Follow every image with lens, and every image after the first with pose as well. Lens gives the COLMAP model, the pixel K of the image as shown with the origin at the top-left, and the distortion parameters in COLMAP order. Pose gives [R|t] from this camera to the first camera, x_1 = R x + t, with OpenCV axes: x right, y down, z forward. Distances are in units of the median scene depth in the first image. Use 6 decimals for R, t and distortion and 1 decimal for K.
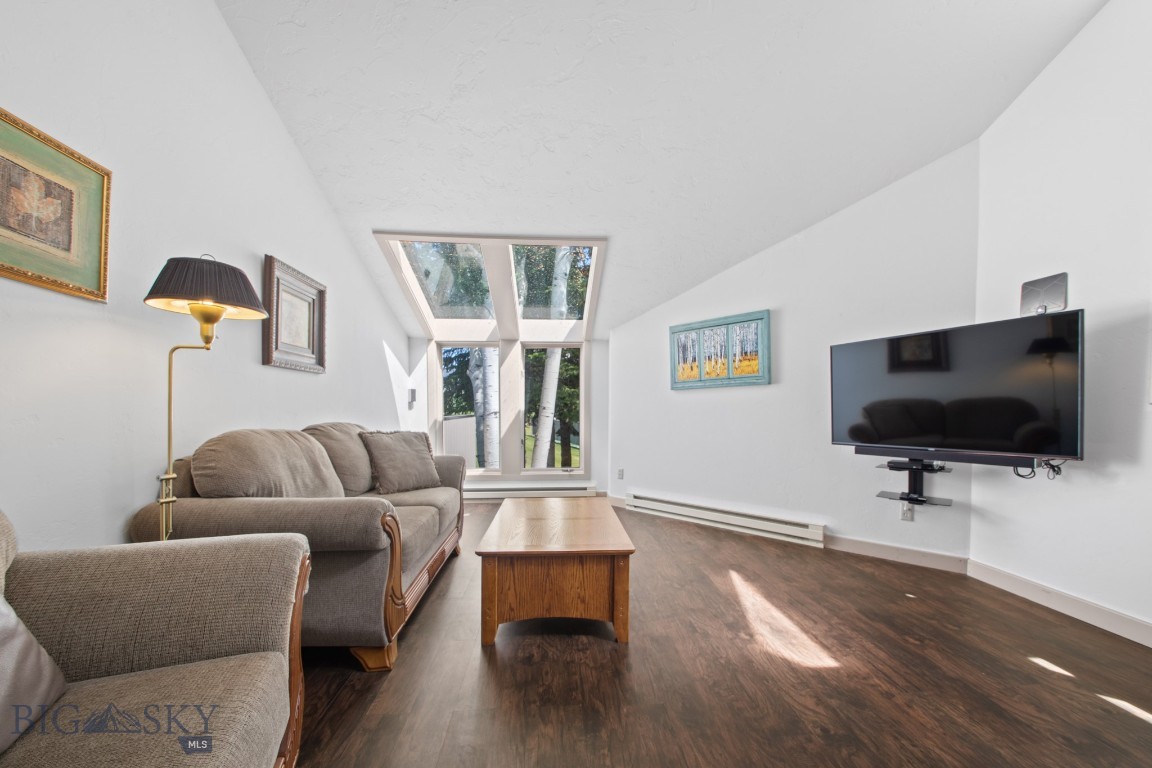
lens RADIAL K [[449.1, 0, 574.9], [0, 449.1, 404.0], [0, 0, 1]] dist [-0.000098, -0.000164]
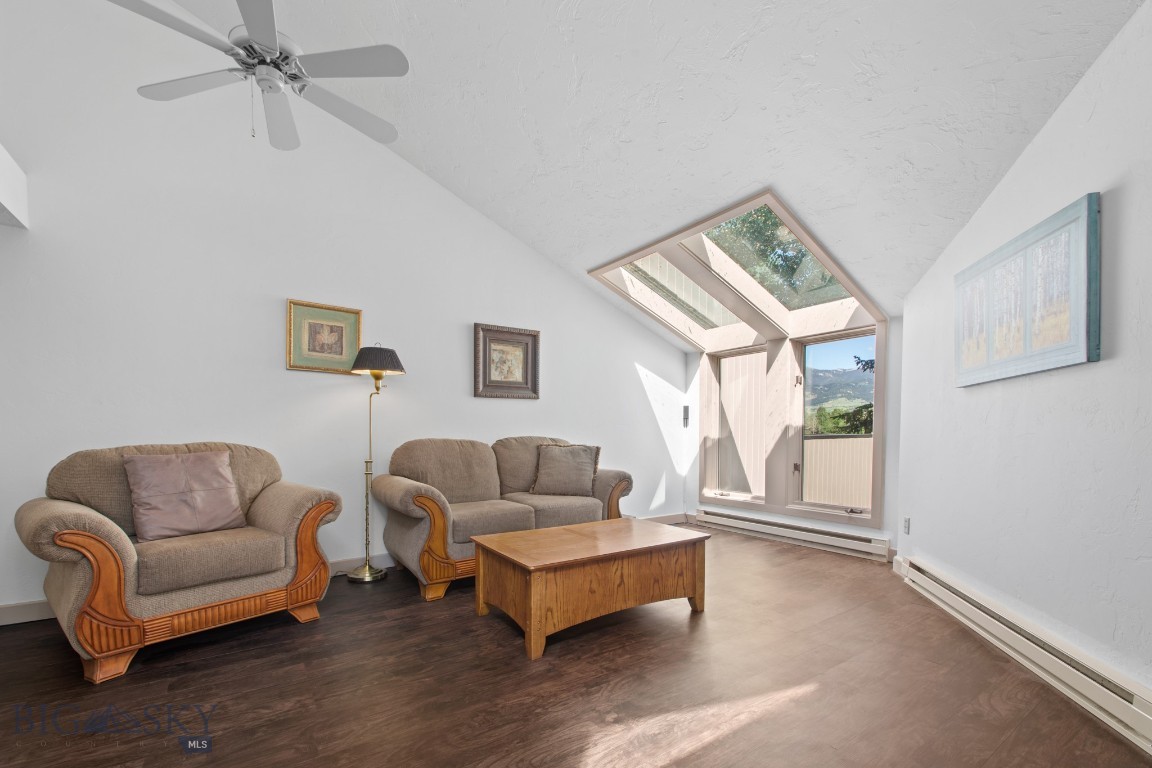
lens RADIAL K [[511.4, 0, 574.6], [0, 511.4, 432.5], [0, 0, 1]] dist [0.000191, -0.000153]
pose [[0.482776, 0.000145, -0.875744, 0.861597], [0.015067, 0.999851, 0.008471, 0.019911], [0.875615, -0.017285, 0.482701, 0.417045]]
